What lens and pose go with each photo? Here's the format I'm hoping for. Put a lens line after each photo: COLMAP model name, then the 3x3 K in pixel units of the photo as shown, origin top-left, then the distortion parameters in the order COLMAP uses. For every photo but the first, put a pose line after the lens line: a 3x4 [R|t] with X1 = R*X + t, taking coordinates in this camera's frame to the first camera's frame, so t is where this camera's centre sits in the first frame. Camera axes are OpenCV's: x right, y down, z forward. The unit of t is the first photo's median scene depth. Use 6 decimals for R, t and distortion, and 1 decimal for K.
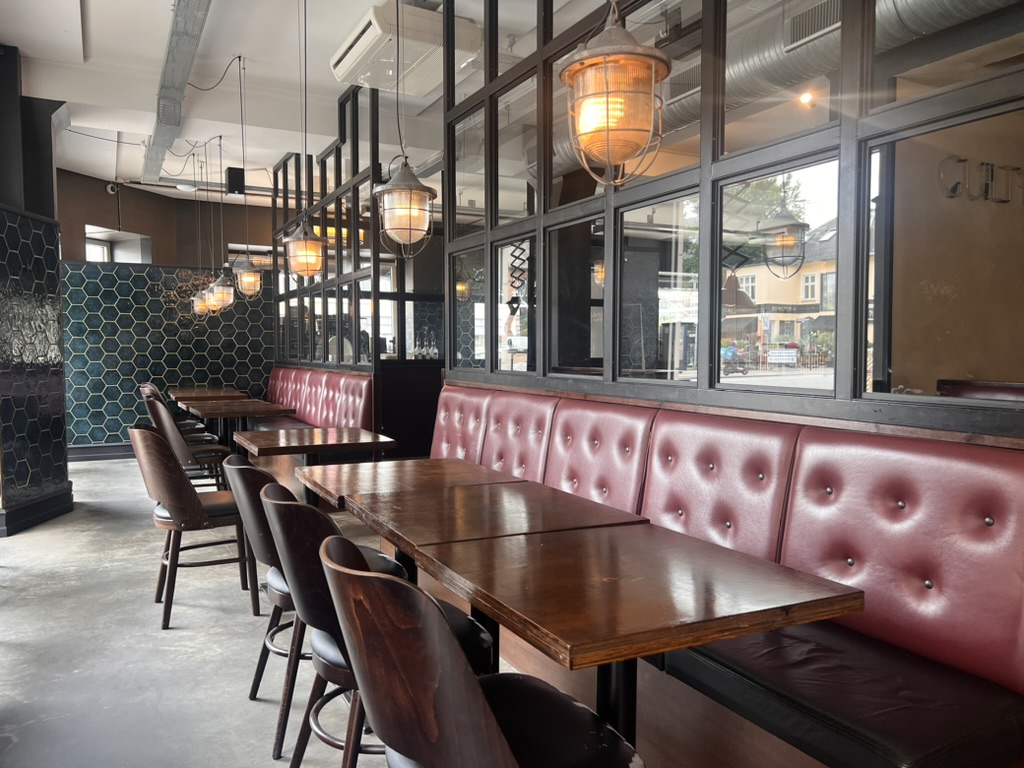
lens RADIAL K [[774.4, 0, 504.8], [0, 774.4, 388.8], [0, 0, 1]] dist [0.057018, -0.061263]
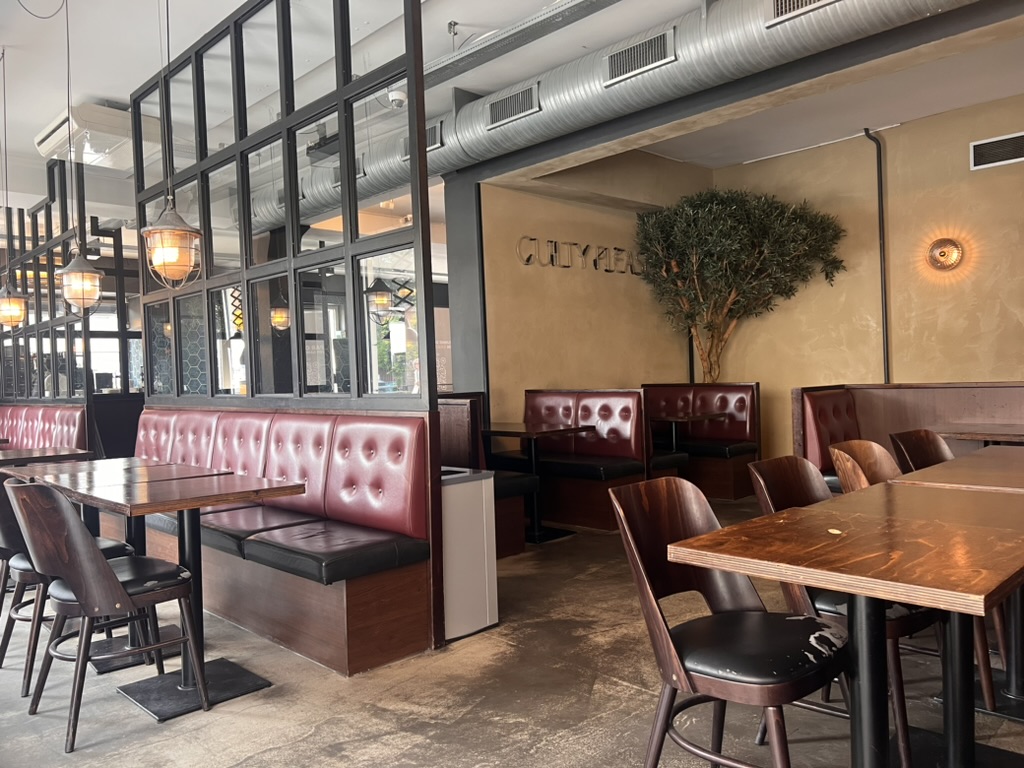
lens RADIAL K [[774.4, 0, 515.4], [0, 774.4, 386.7], [0, 0, 1]] dist [0.057018, -0.061263]
pose [[0.954921, -0.037818, 0.294443, 0.118053], [0.049558, 0.998242, -0.032508, 0.027893], [-0.292696, 0.045634, 0.955116, -0.357530]]
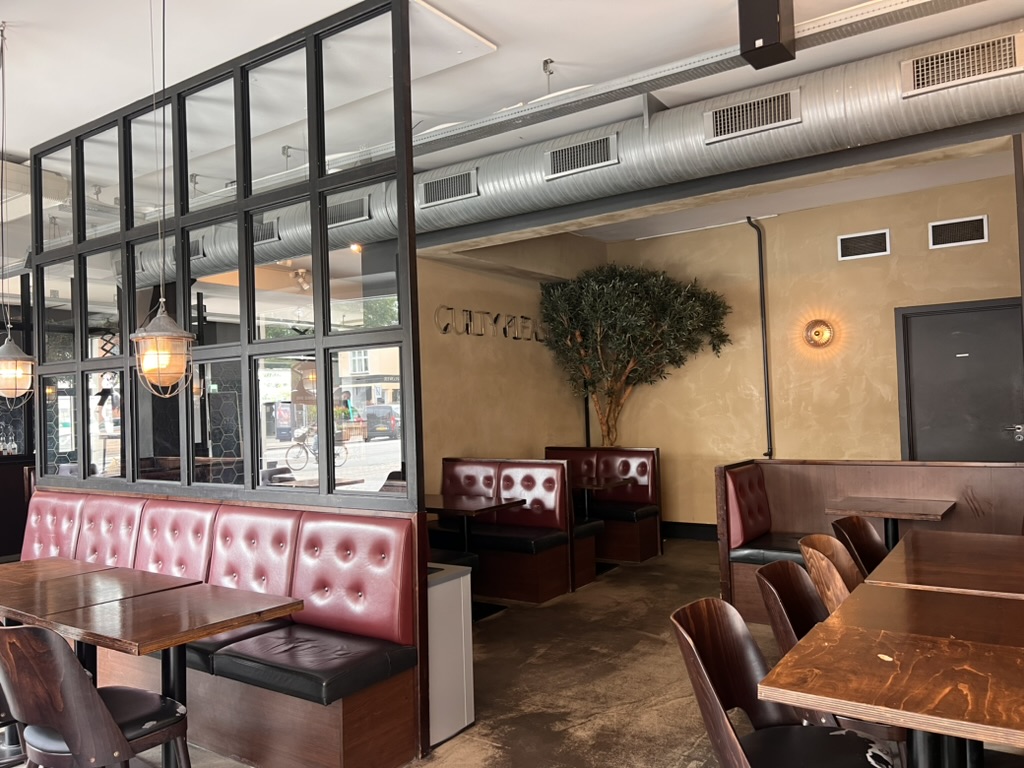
lens RADIAL K [[774.4, 0, 513.1], [0, 774.4, 388.4], [0, 0, 1]] dist [0.057018, -0.061263]
pose [[0.881226, -0.016221, 0.472417, -0.002632], [0.055173, 0.996110, -0.068714, -0.035253], [-0.469464, 0.086617, 0.878693, -0.325094]]
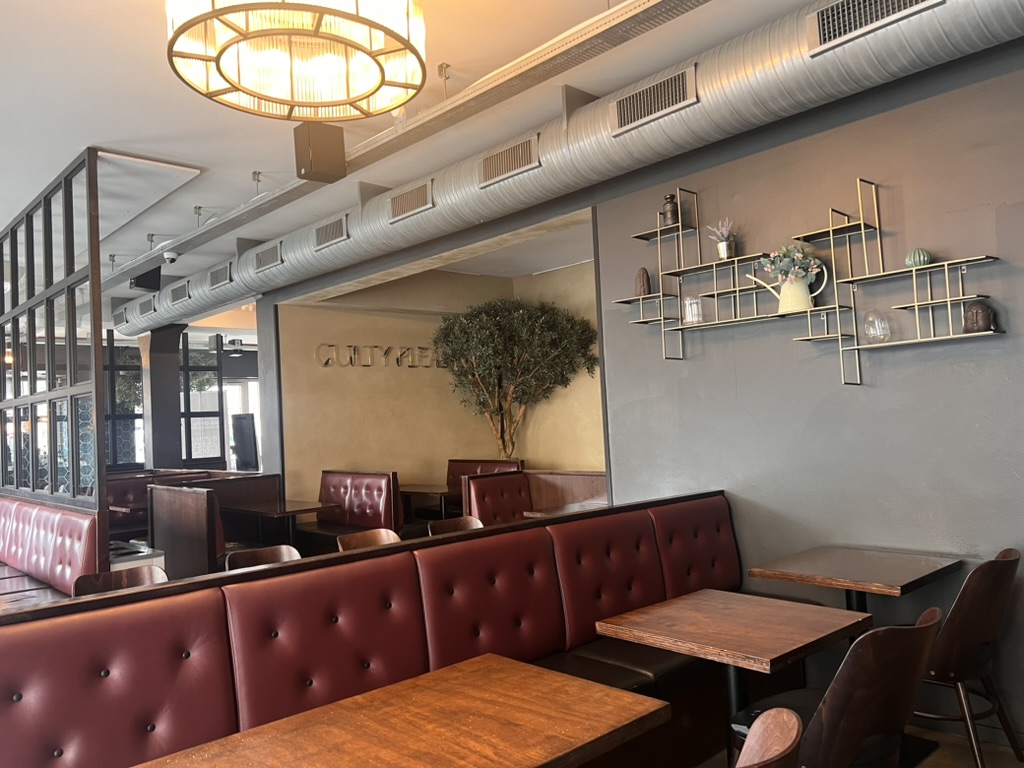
lens RADIAL K [[774.4, 0, 509.8], [0, 774.4, 397.5], [0, 0, 1]] dist [0.057018, -0.061263]
pose [[0.960204, -0.036679, 0.276879, 0.483139], [0.060845, 0.995000, -0.079197, -0.010926], [-0.272590, 0.092892, 0.957636, -0.793534]]
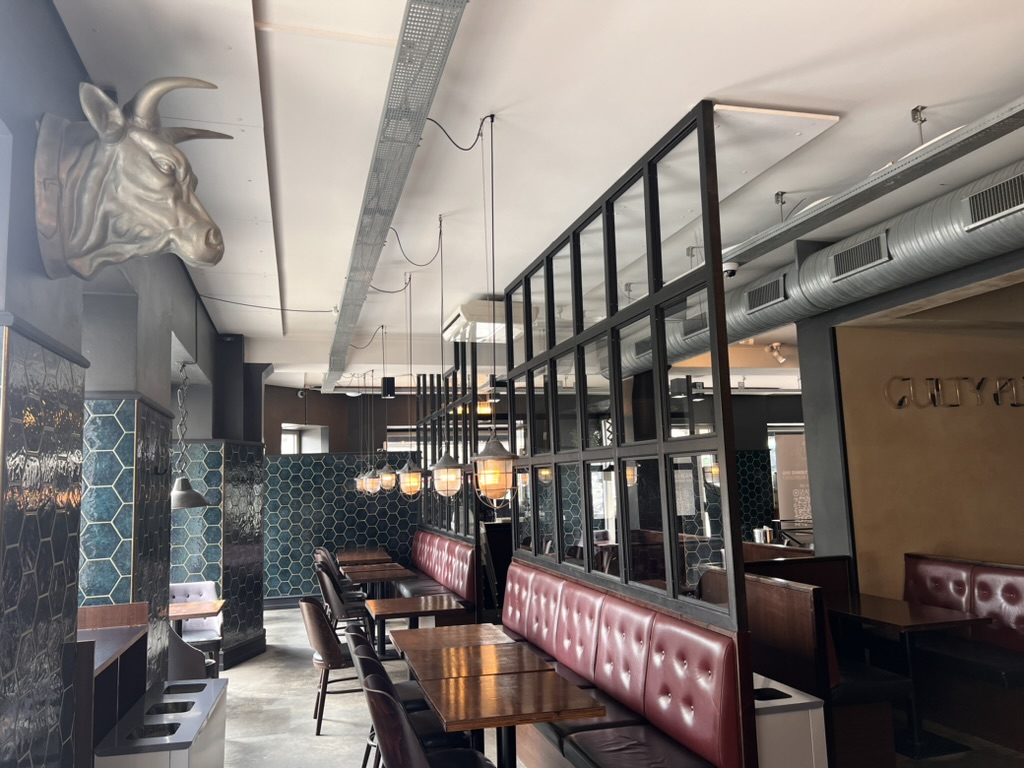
lens RADIAL K [[774.4, 0, 505.1], [0, 774.4, 388.2], [0, 0, 1]] dist [0.057018, -0.061263]
pose [[0.977279, -0.055167, -0.204651, 0.203632], [0.019973, 0.985207, -0.170198, -0.071819], [0.211013, 0.162244, 0.963924, -0.378561]]
